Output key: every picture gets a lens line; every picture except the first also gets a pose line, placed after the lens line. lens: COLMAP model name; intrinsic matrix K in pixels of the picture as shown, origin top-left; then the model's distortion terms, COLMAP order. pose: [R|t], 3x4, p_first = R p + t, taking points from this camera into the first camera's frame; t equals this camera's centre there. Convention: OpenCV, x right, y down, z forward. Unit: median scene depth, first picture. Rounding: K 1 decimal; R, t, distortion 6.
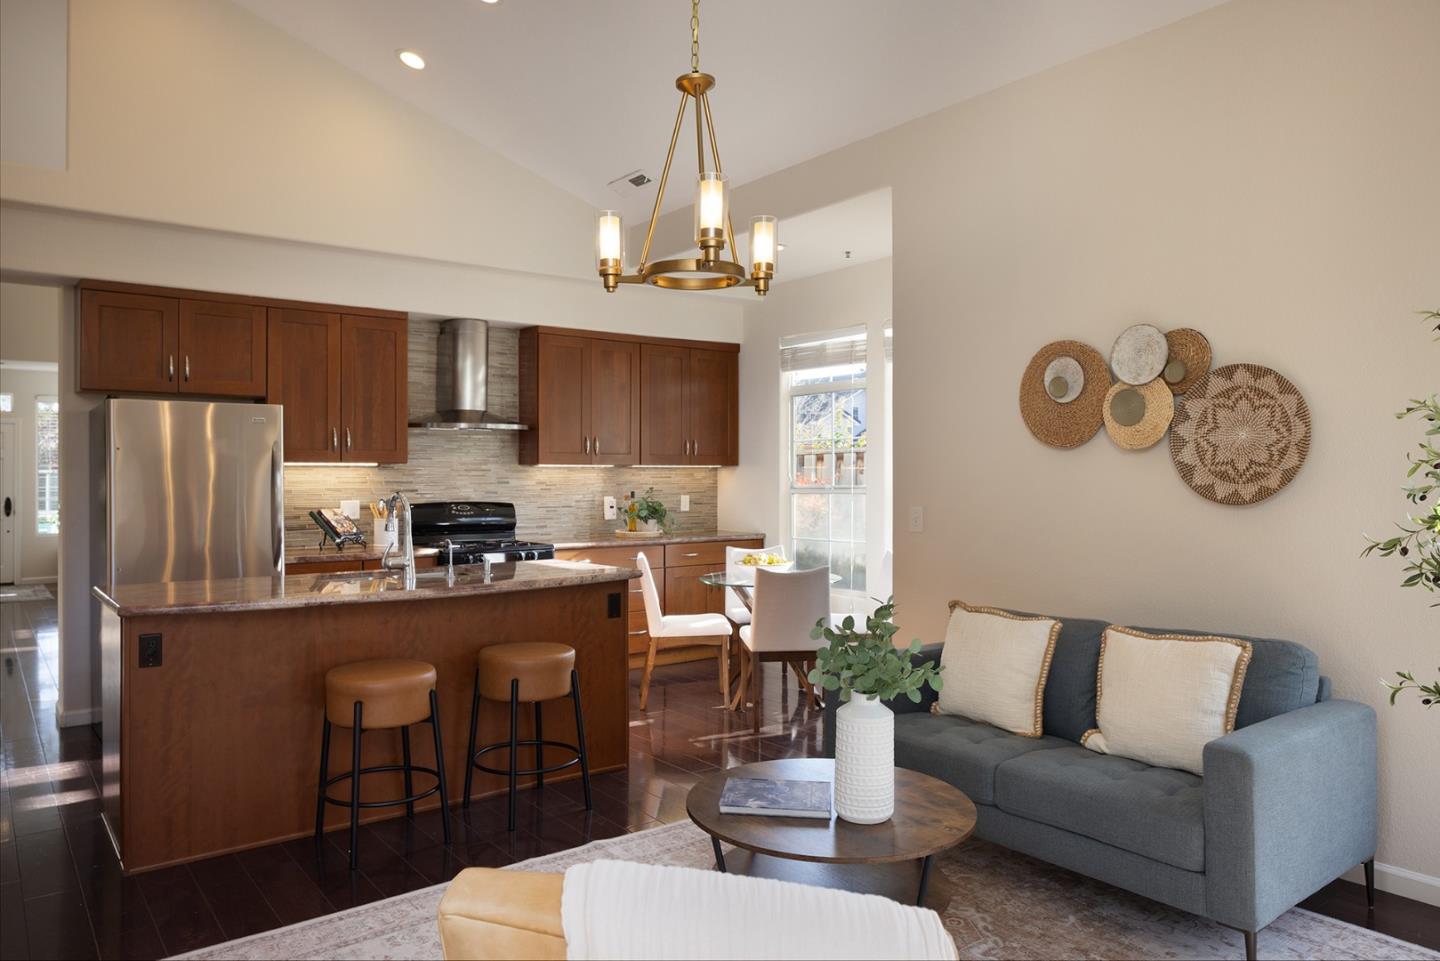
lens RADIAL K [[976.4, 0, 720.2], [0, 976.4, 481.8], [0, 0, 1]] dist [-0.010734, -0.005838]
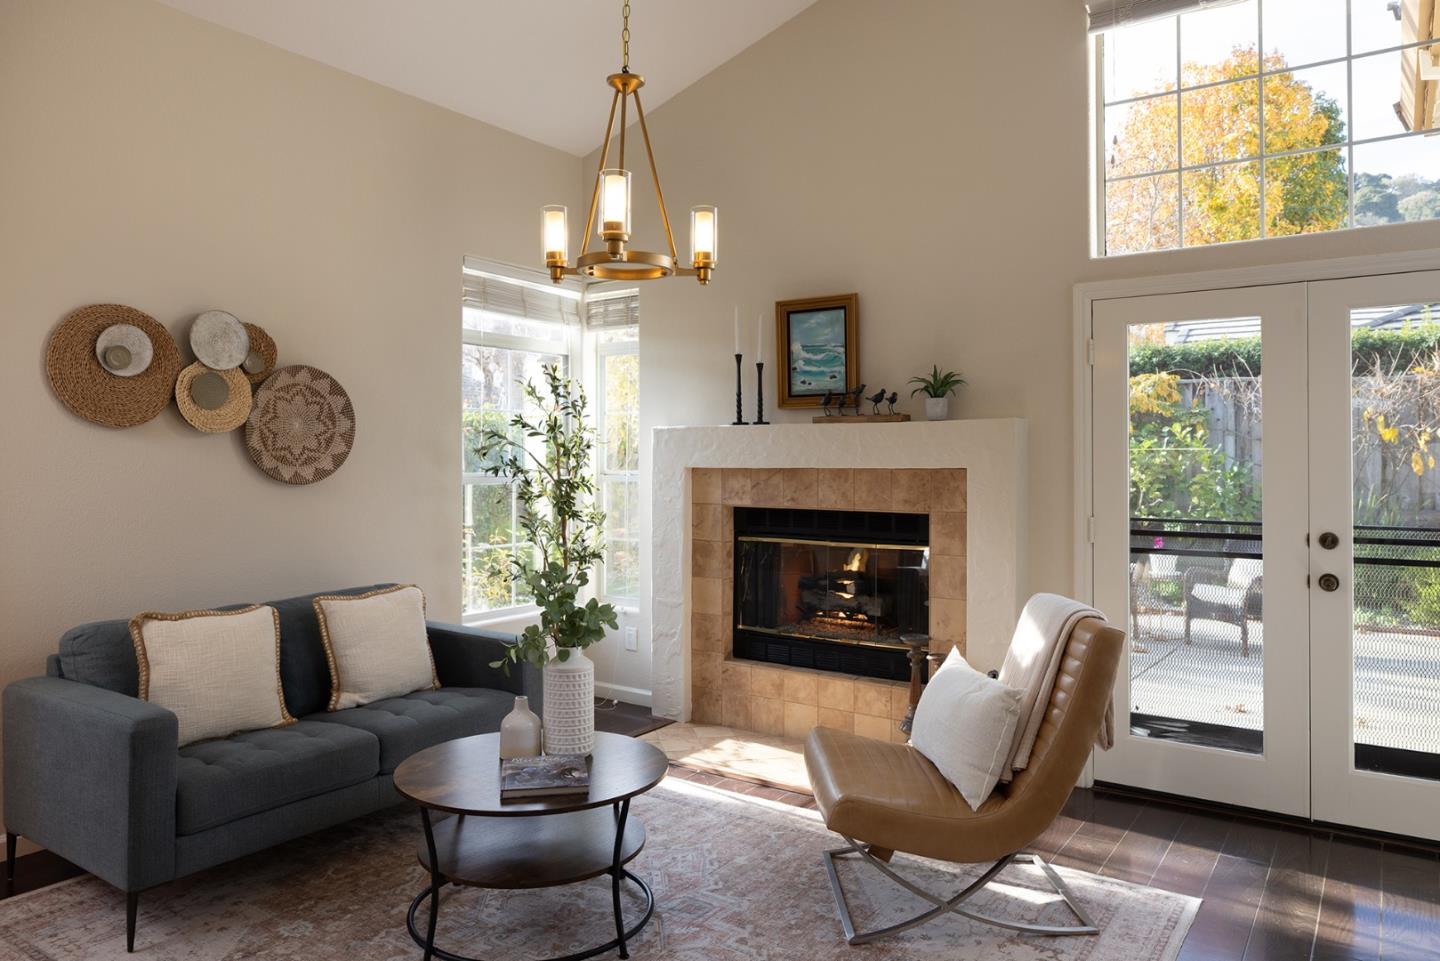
lens RADIAL K [[976.4, 0, 716.9], [0, 976.4, 474.6], [0, 0, 1]] dist [-0.010734, -0.005838]
pose [[-0.297061, -0.018141, 0.954686, -0.743436], [-0.000628, 0.999823, 0.018804, -0.010501], [-0.954858, 0.004986, -0.297020, 0.860141]]
